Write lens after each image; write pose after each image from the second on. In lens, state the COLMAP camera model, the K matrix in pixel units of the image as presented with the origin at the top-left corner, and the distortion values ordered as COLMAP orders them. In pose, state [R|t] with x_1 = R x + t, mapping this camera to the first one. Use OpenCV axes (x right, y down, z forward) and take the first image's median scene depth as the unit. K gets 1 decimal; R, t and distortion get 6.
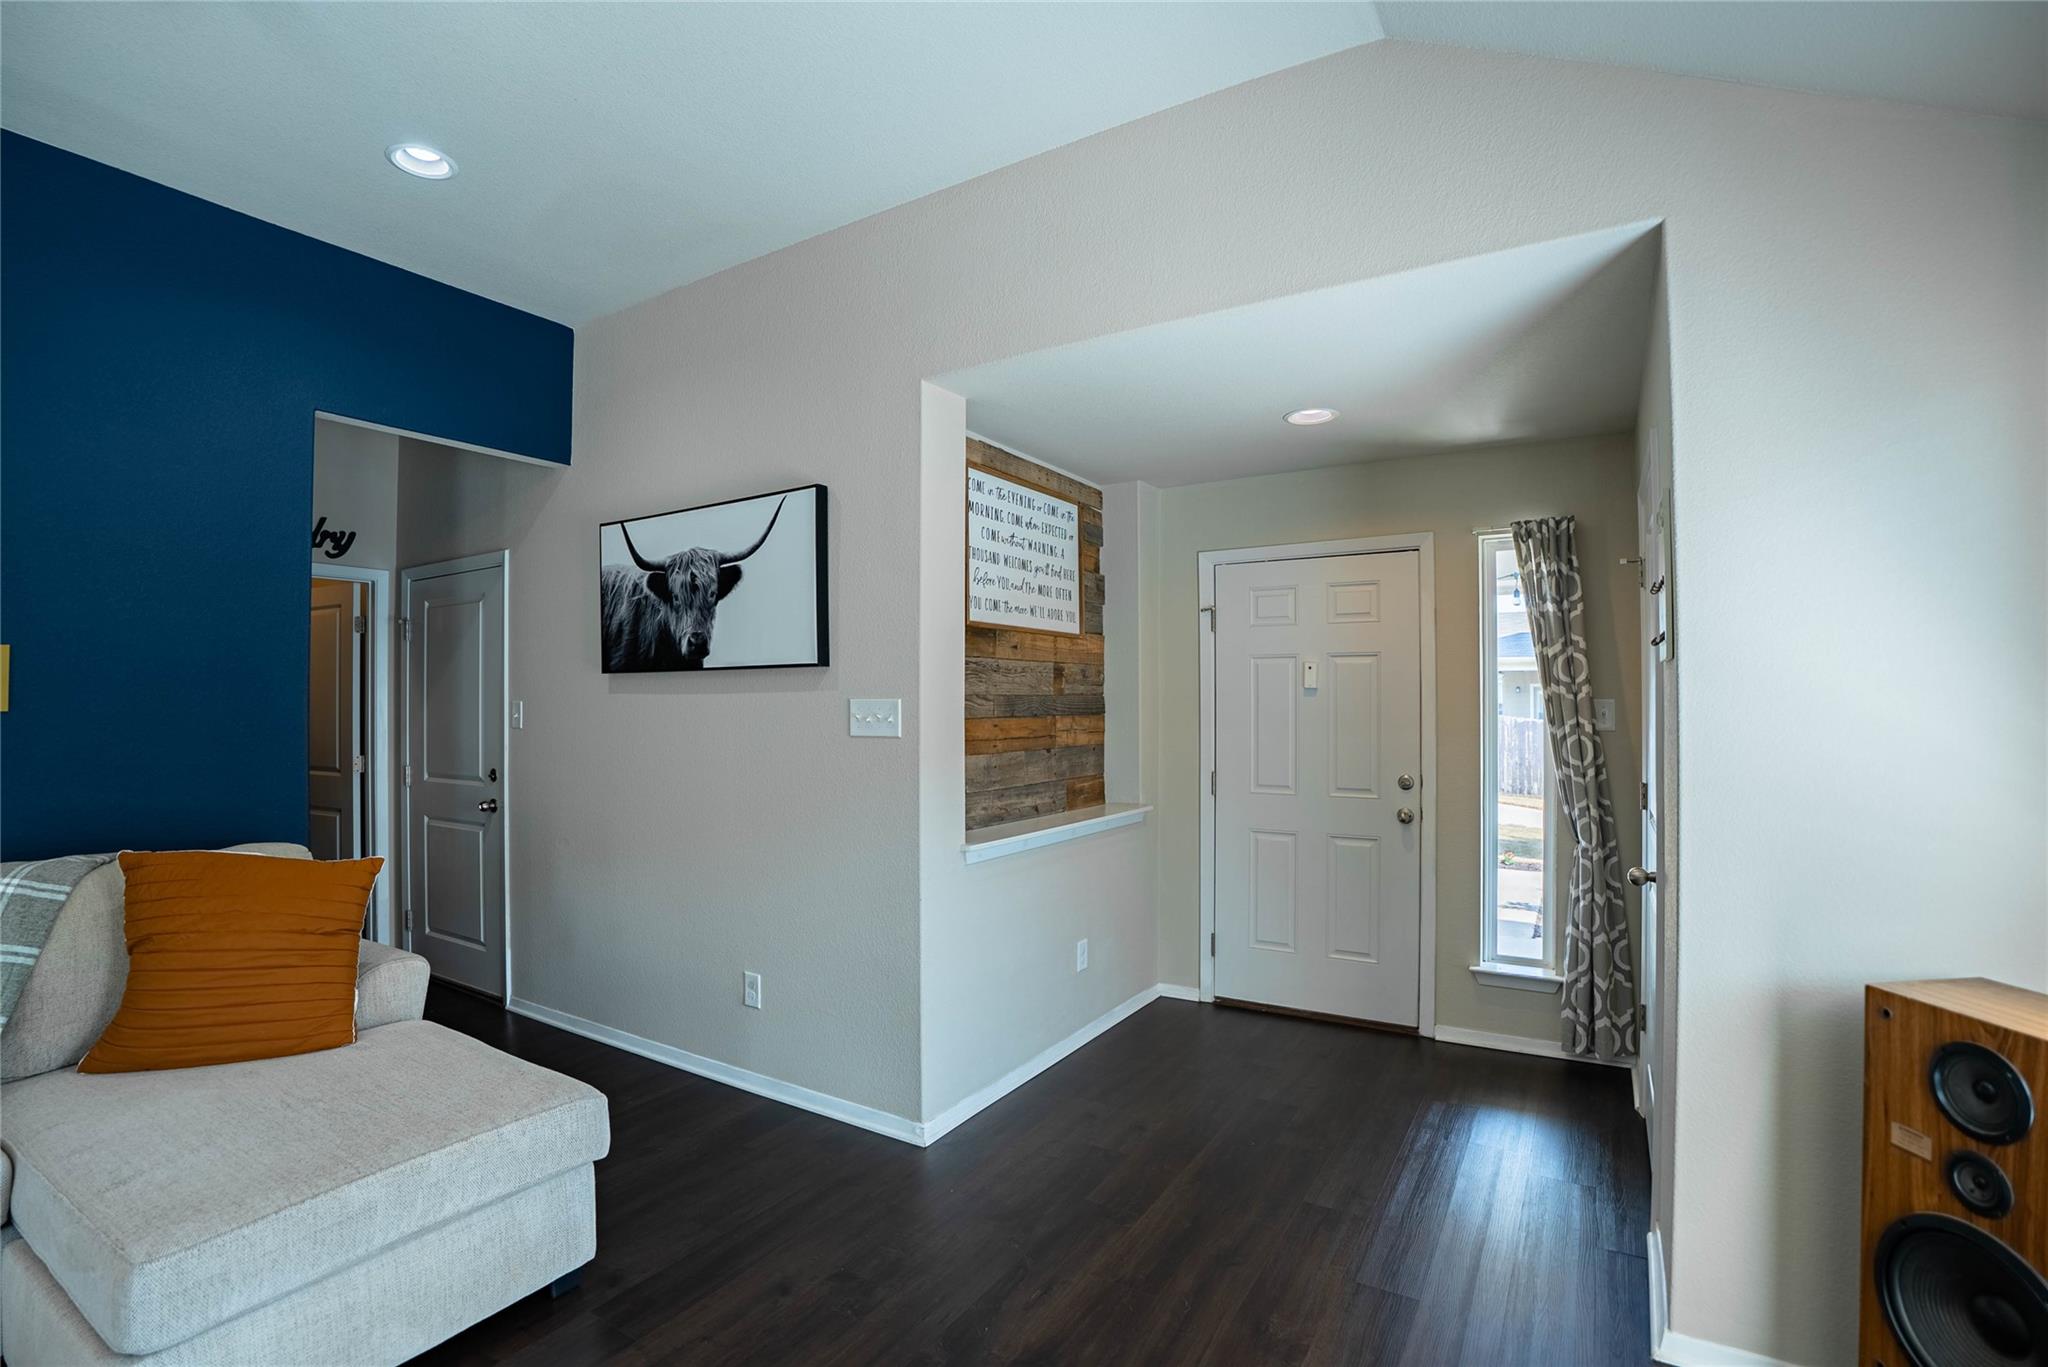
lens RADIAL K [[930.1, 0, 1024.0], [0, 930.1, 683.5], [0, 0, 1]] dist [-0.061462, 0.013008]
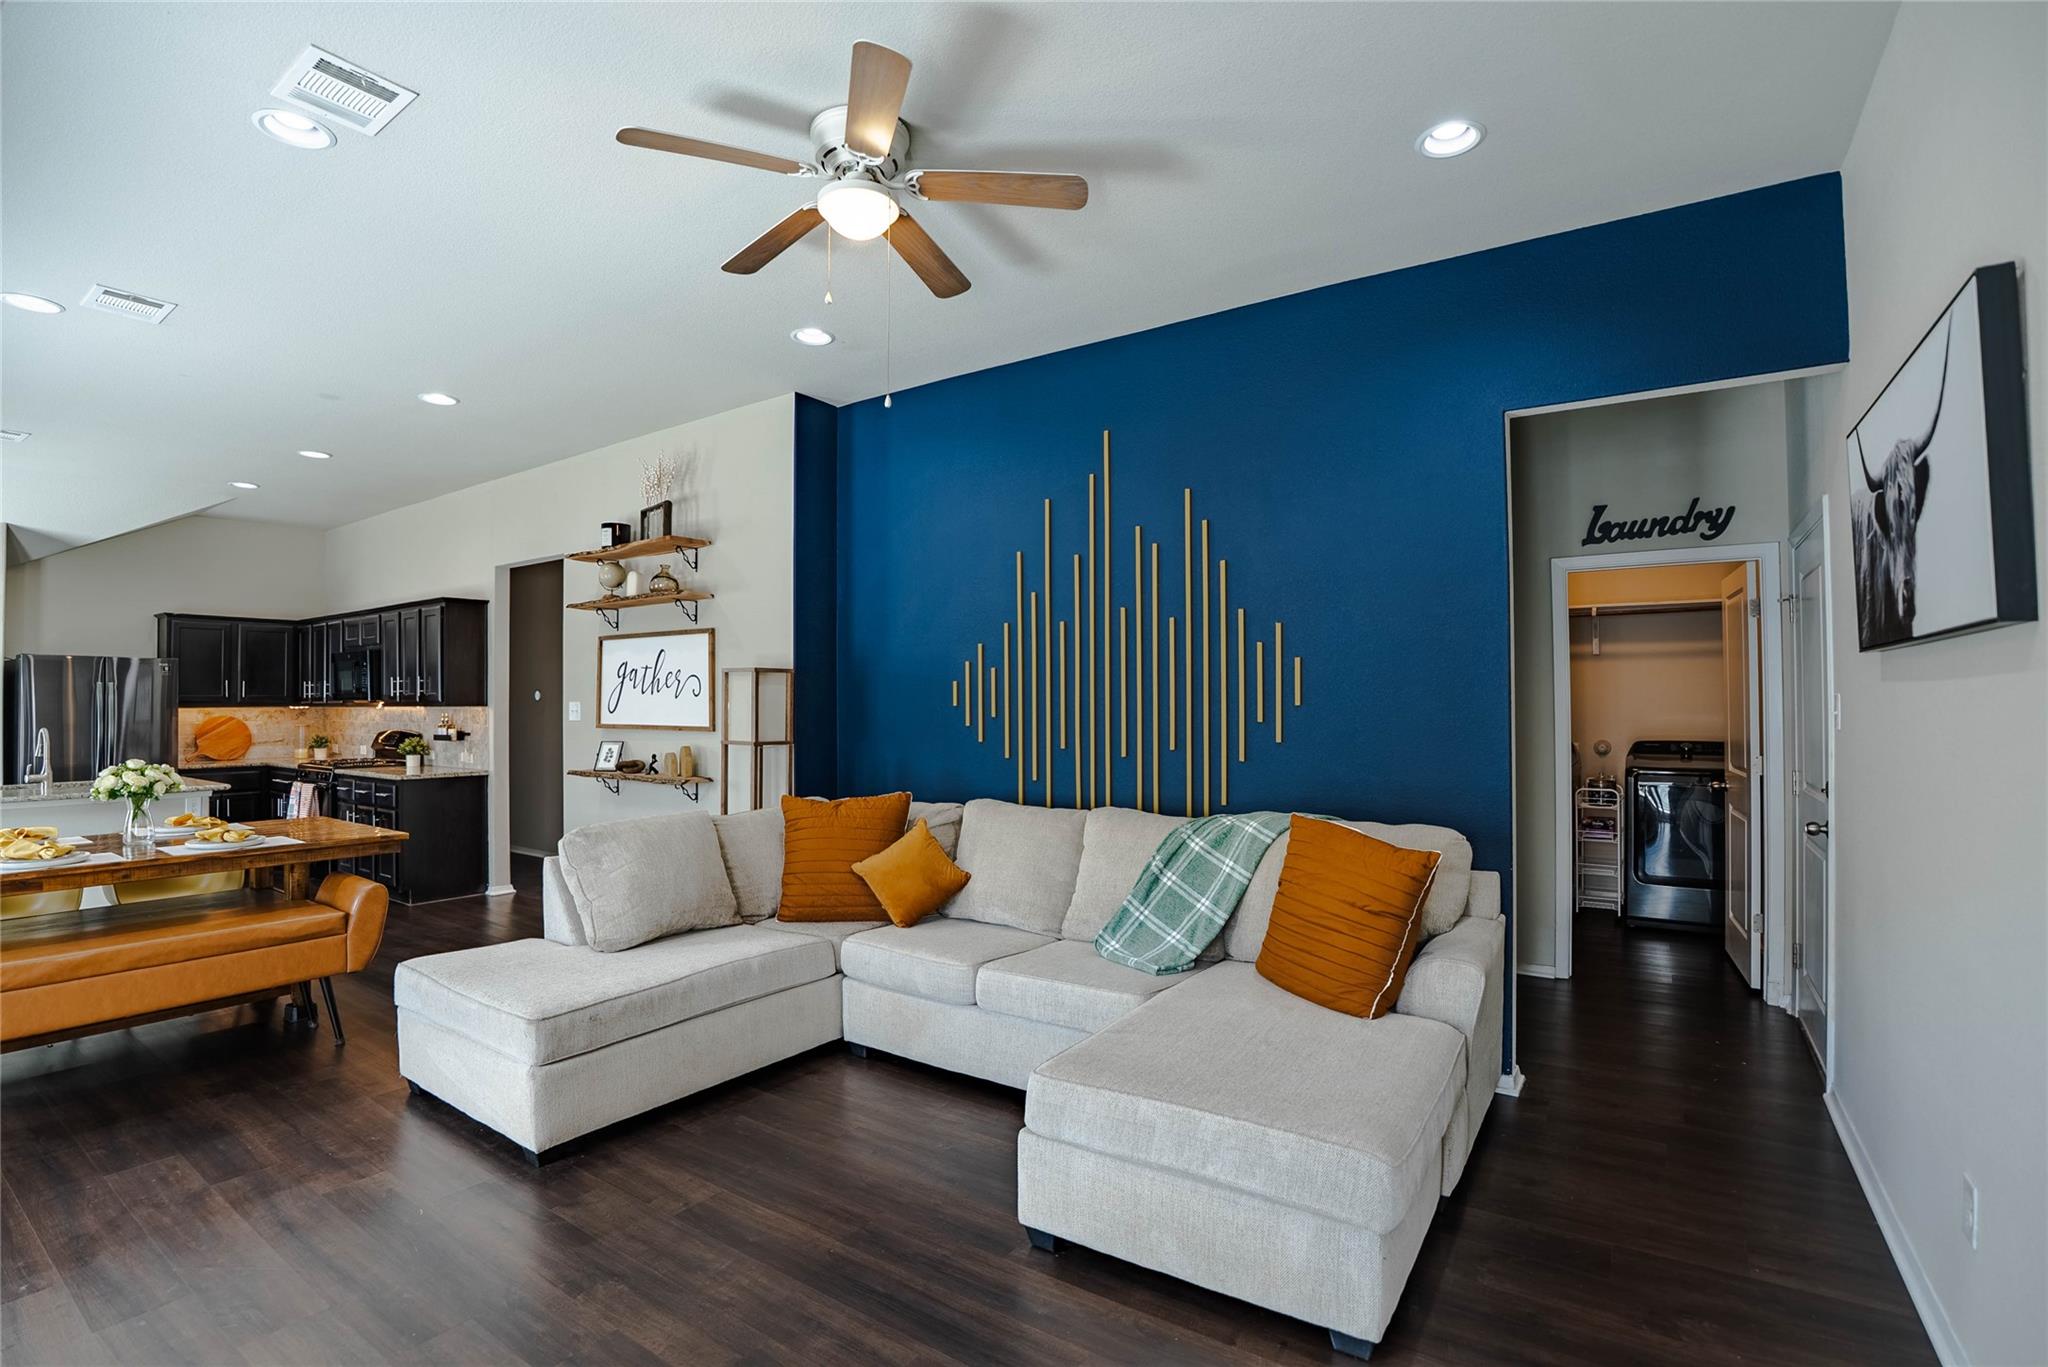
lens RADIAL K [[952.2, 0, 1024.0], [0, 952.2, 683.5], [0, 0, 1]] dist [-0.082985, 0.022097]
pose [[-0.037611, -0.016410, -0.999158, 0.244583], [0.024848, 0.999541, -0.017351, 0.008958], [0.998983, -0.025480, -0.037186, 0.418355]]
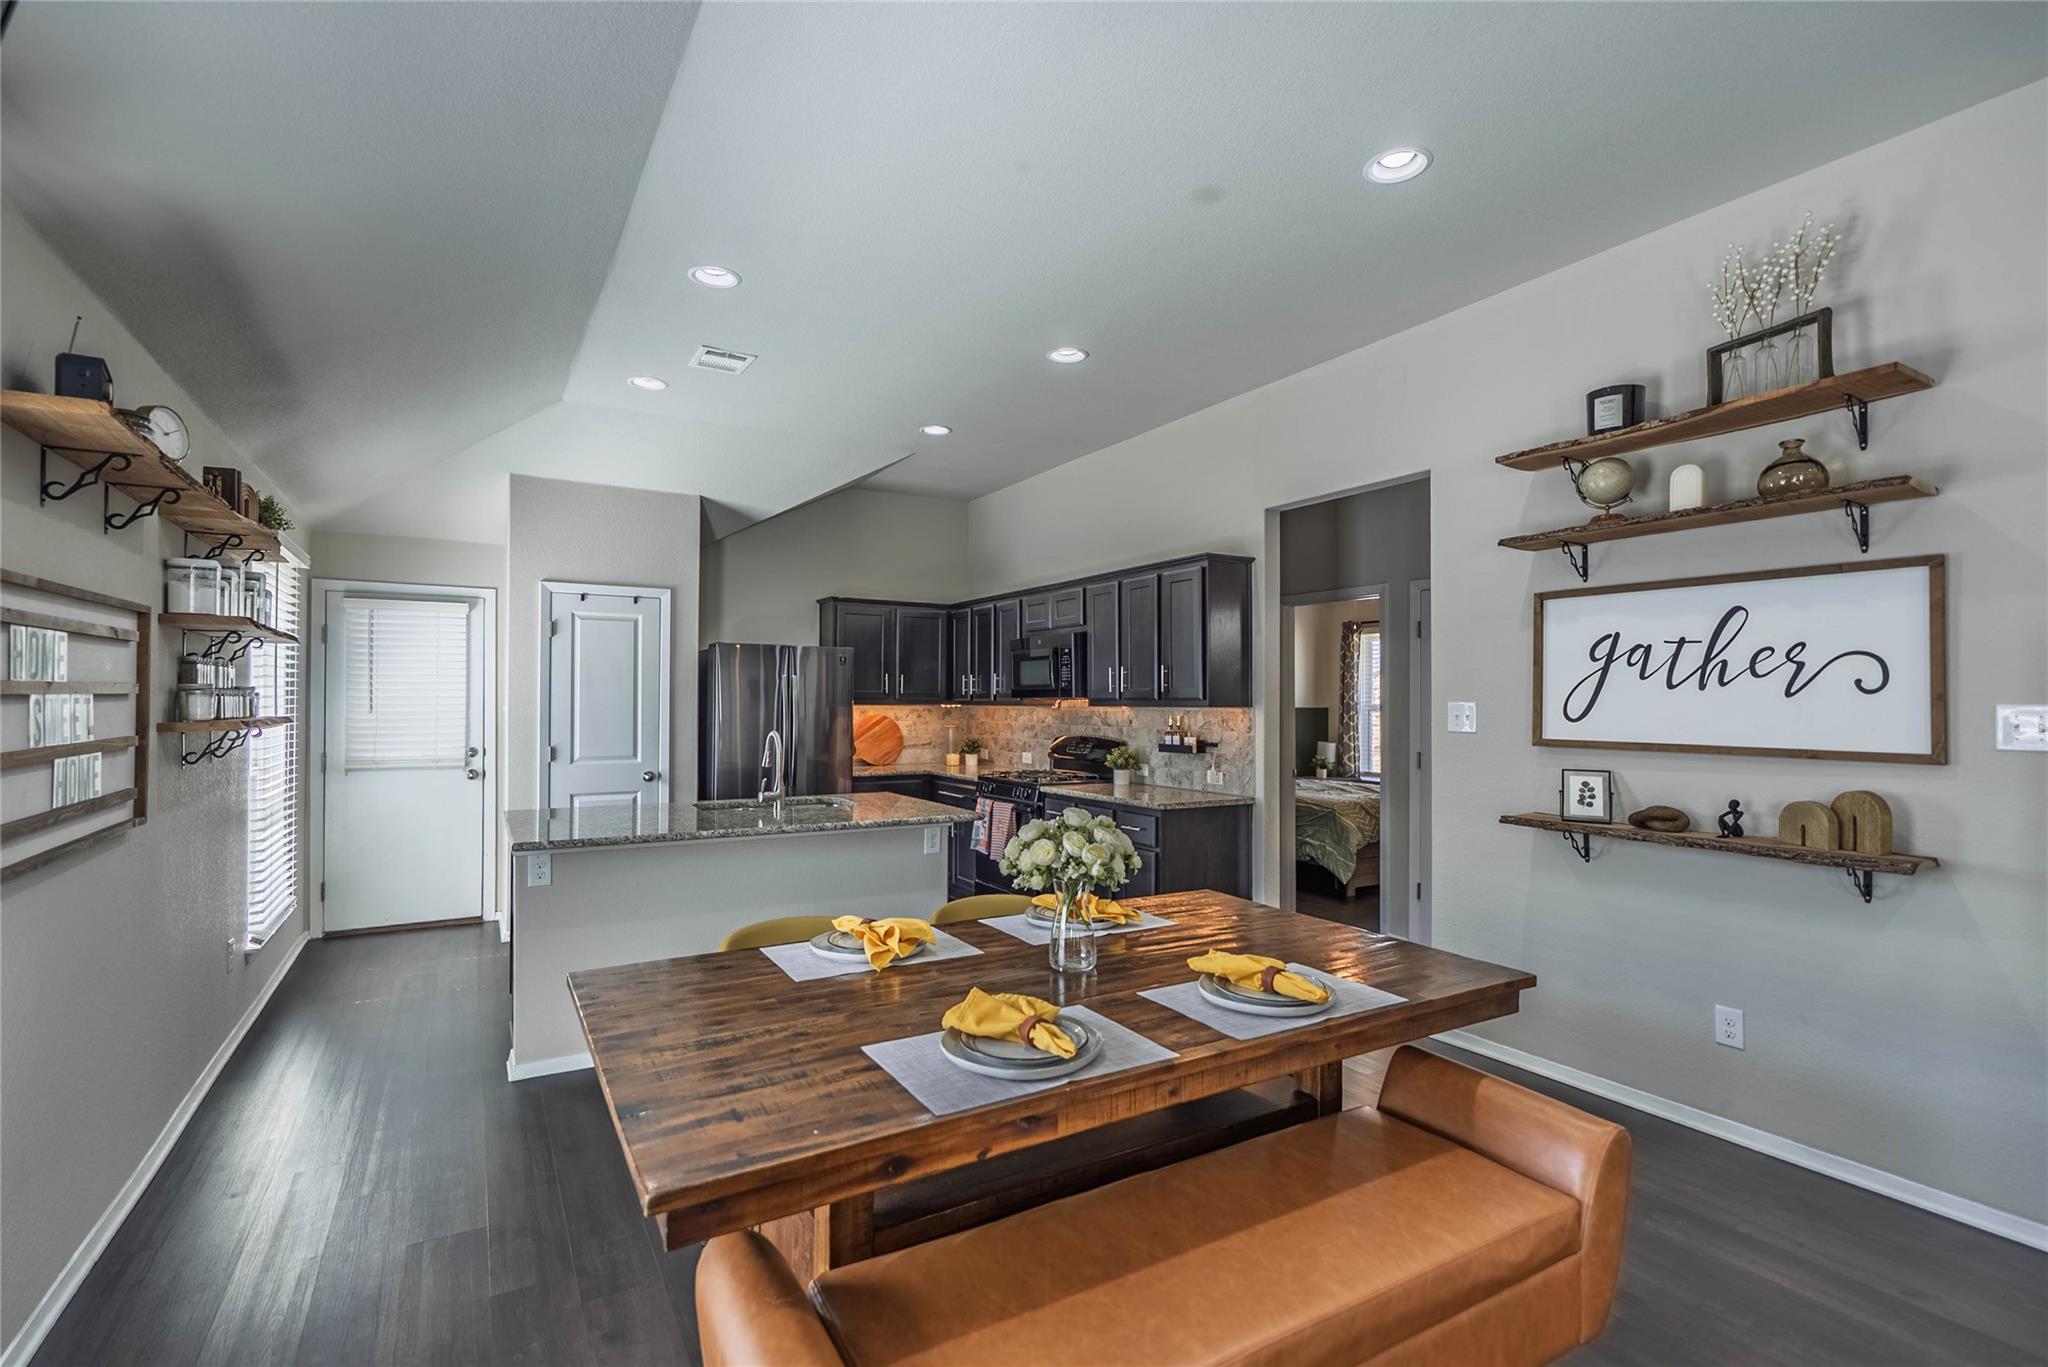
lens RADIAL K [[928.2, 0, 1015.2], [0, 928.2, 692.7], [0, 0, 1]] dist [-0.000228, -0.000853]
pose [[-0.466037, -0.010549, -0.884702, -0.259337], [0.013041, 0.999738, -0.018790, -0.005233], [0.884669, -0.020295, -0.465778, -0.439266]]
